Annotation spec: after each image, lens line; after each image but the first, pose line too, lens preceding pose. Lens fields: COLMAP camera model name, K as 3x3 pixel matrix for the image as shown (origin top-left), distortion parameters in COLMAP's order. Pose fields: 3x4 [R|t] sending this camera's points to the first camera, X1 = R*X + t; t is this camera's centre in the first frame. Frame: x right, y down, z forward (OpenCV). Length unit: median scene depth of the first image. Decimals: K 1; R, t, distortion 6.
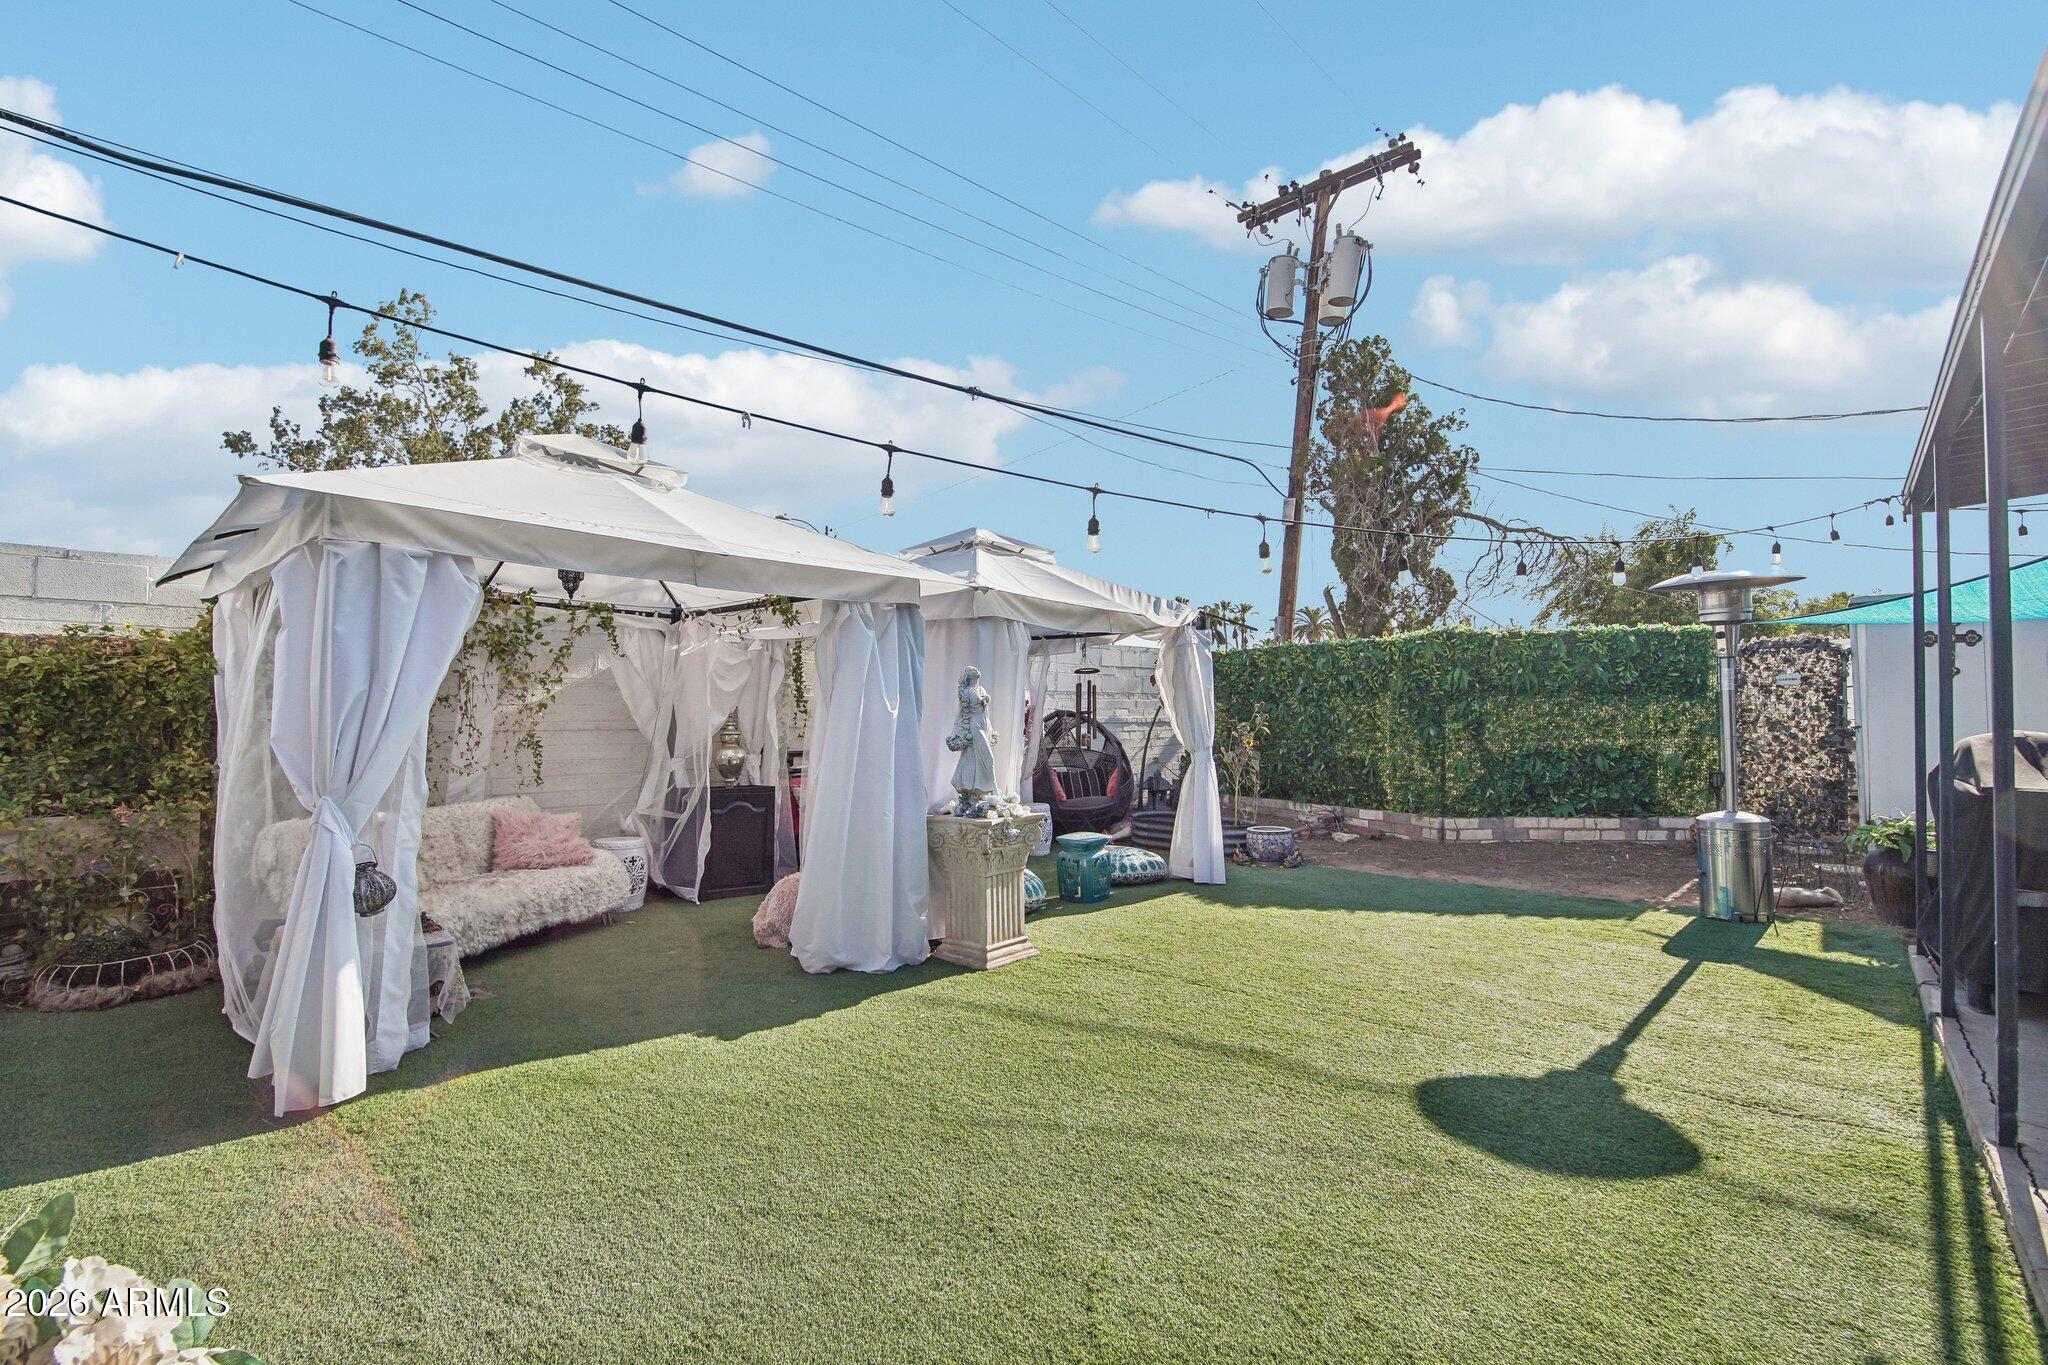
lens RADIAL K [[931.6, 0, 1019.8], [0, 931.6, 693.9], [0, 0, 1]] dist [-0.027747, 0.000873]
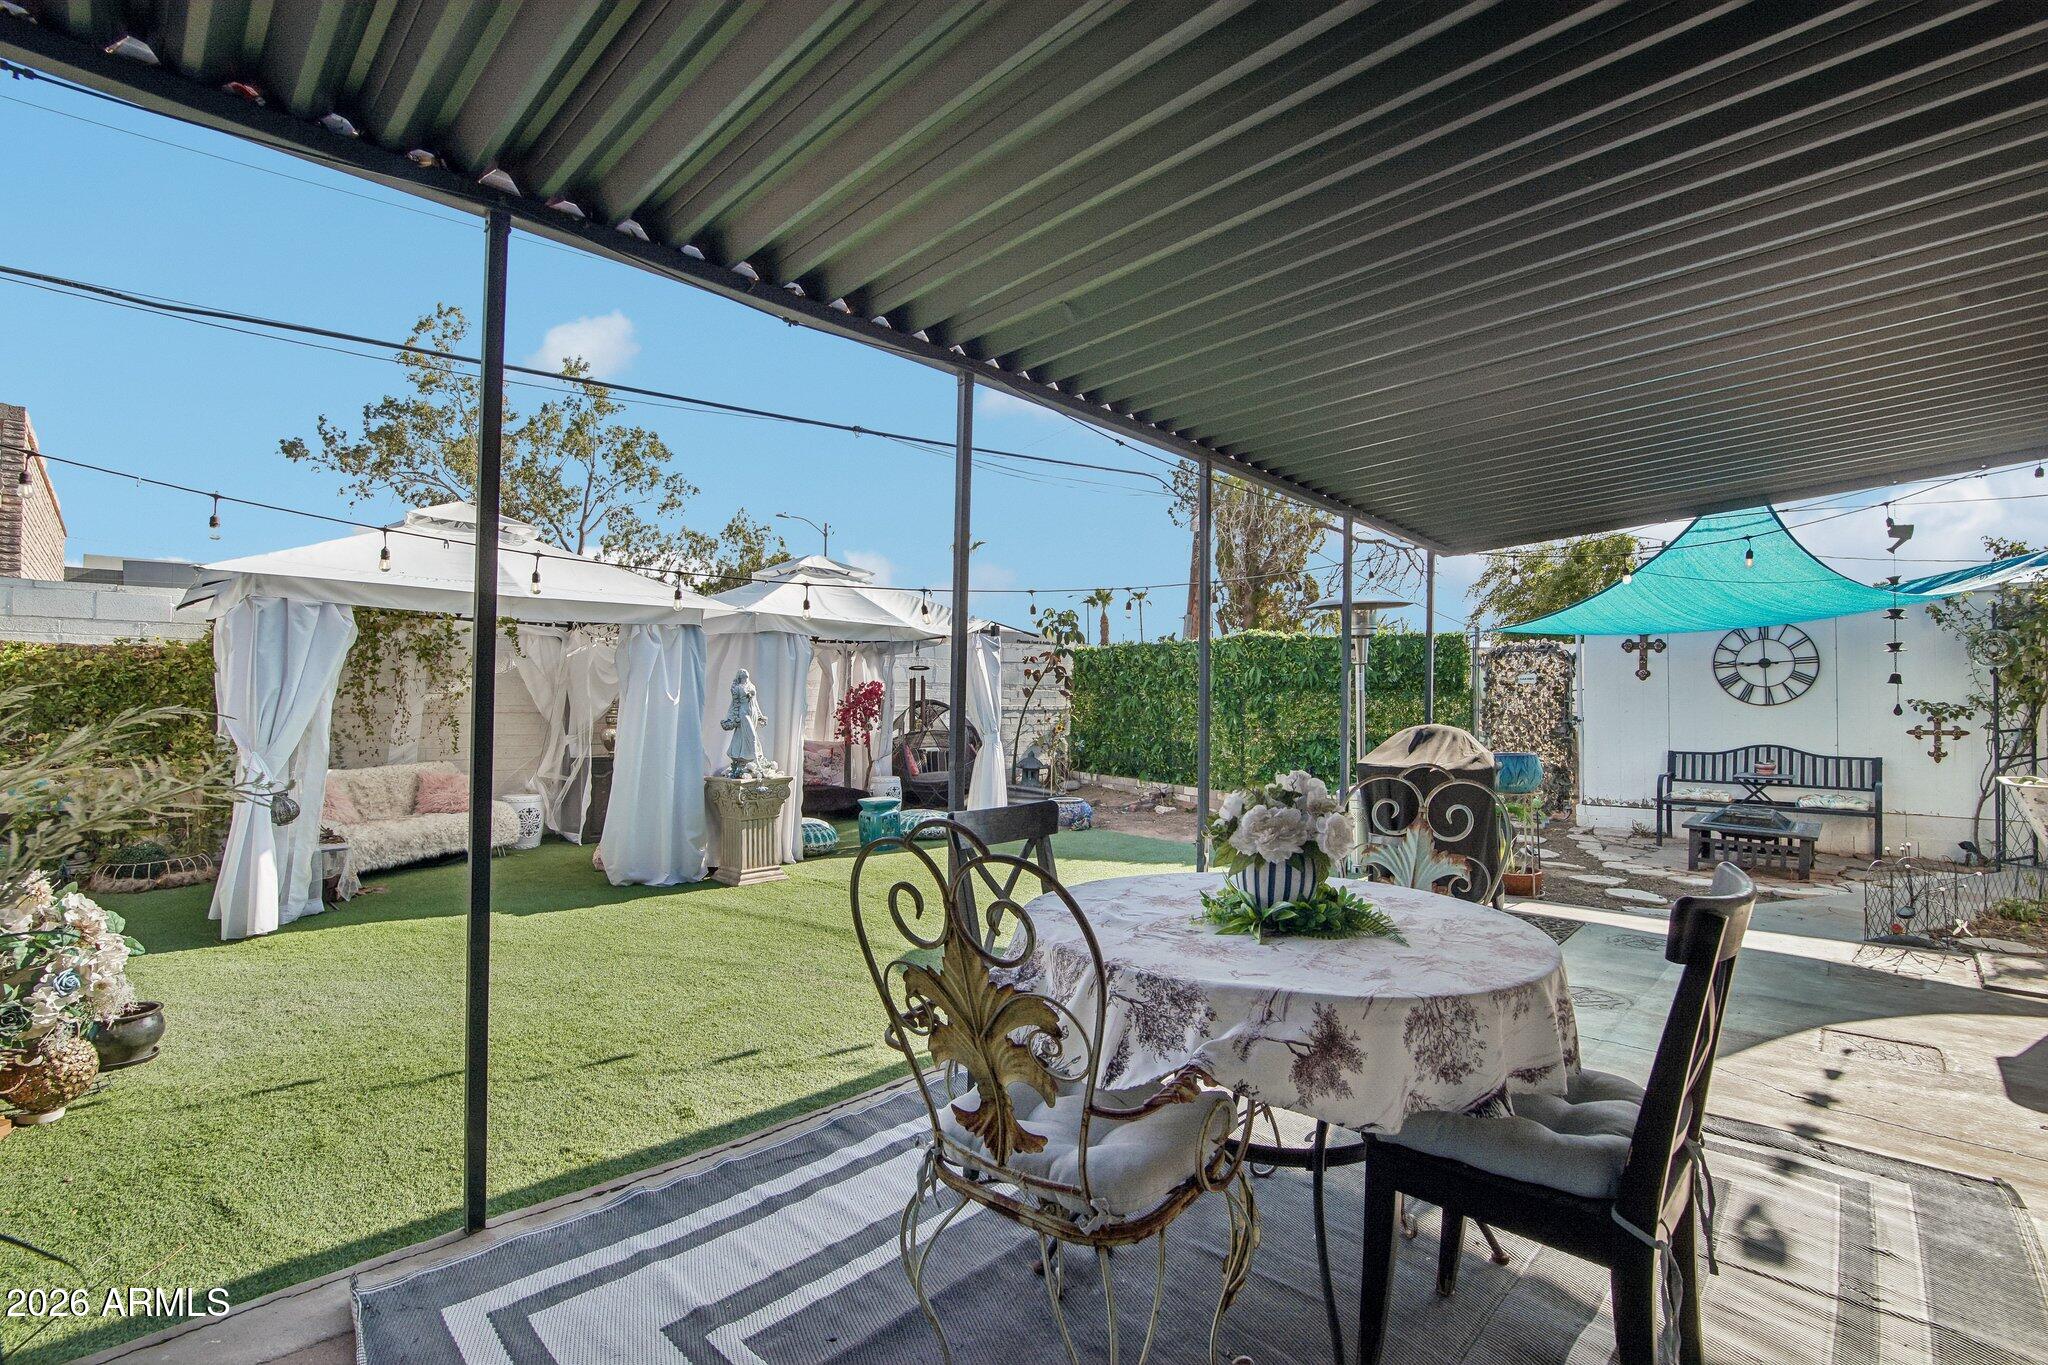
lens RADIAL K [[931.6, 0, 1018.8], [0, 931.6, 693.8], [0, 0, 1]] dist [-0.027747, 0.000873]
pose [[0.998687, 0.008422, -0.050530, 0.359350], [-0.007616, 0.999841, 0.016129, -0.015700], [0.050658, -0.015723, 0.998592, -0.294224]]
